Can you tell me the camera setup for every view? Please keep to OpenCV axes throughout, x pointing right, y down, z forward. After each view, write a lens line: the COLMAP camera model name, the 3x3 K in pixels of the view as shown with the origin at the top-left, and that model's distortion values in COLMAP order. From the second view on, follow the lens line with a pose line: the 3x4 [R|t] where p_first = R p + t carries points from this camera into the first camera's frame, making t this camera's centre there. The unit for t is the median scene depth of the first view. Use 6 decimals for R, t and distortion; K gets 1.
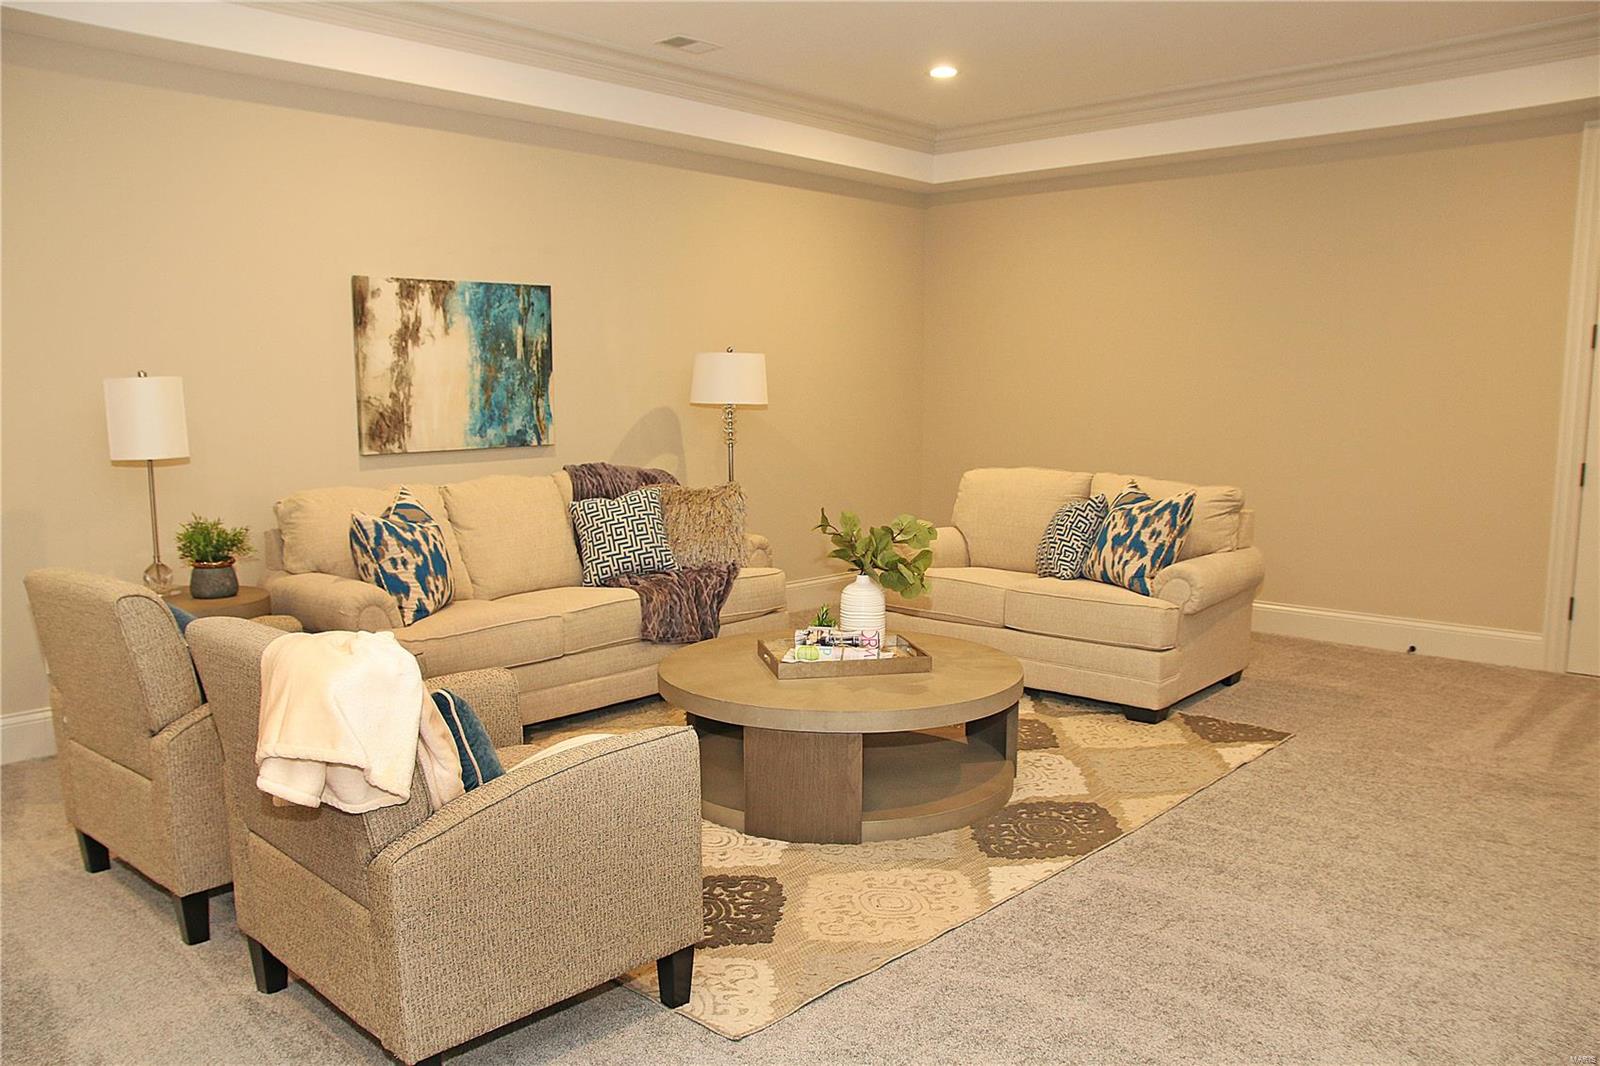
lens RADIAL K [[1232.4, 0, 792.5], [0, 1232.4, 537.6], [0, 0, 1]] dist [-0.127088, 0.102289]
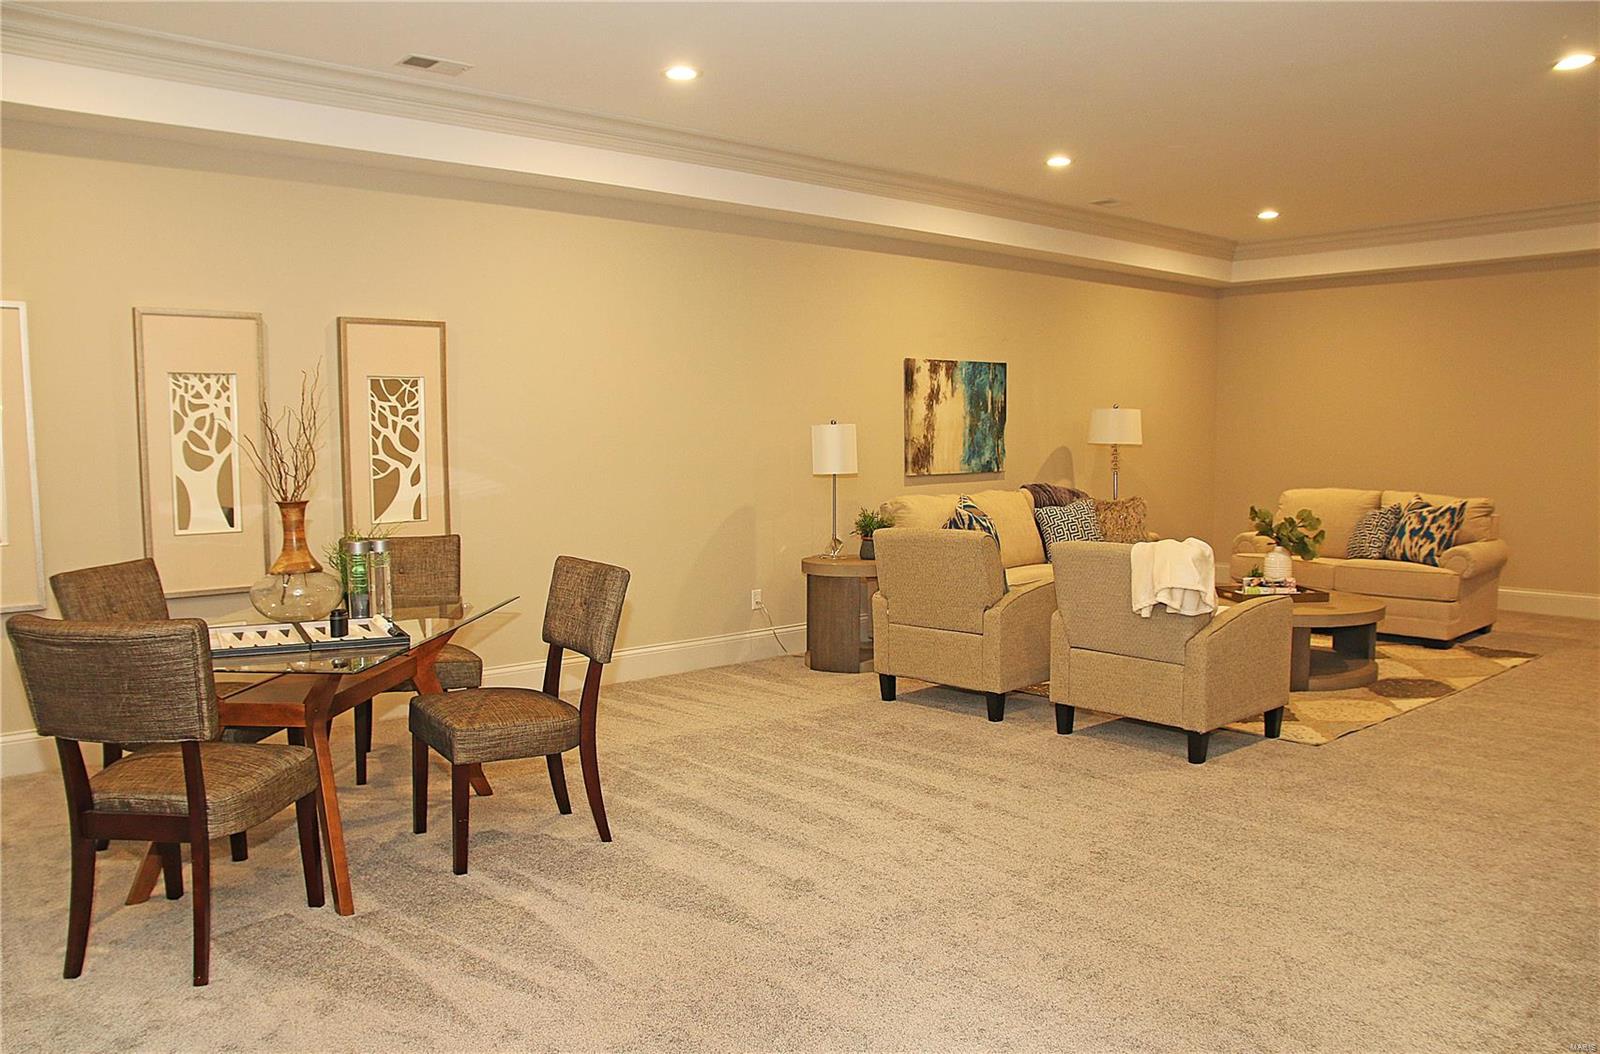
lens RADIAL K [[1232.4, 0, 800.3], [0, 1232.4, 531.3], [0, 0, 1]] dist [-0.127088, 0.102289]
pose [[0.996069, 0.003615, -0.088508, -0.352866], [-0.007221, 0.999155, -0.040464, 0.064935], [0.088287, 0.040944, 0.995253, -0.543314]]
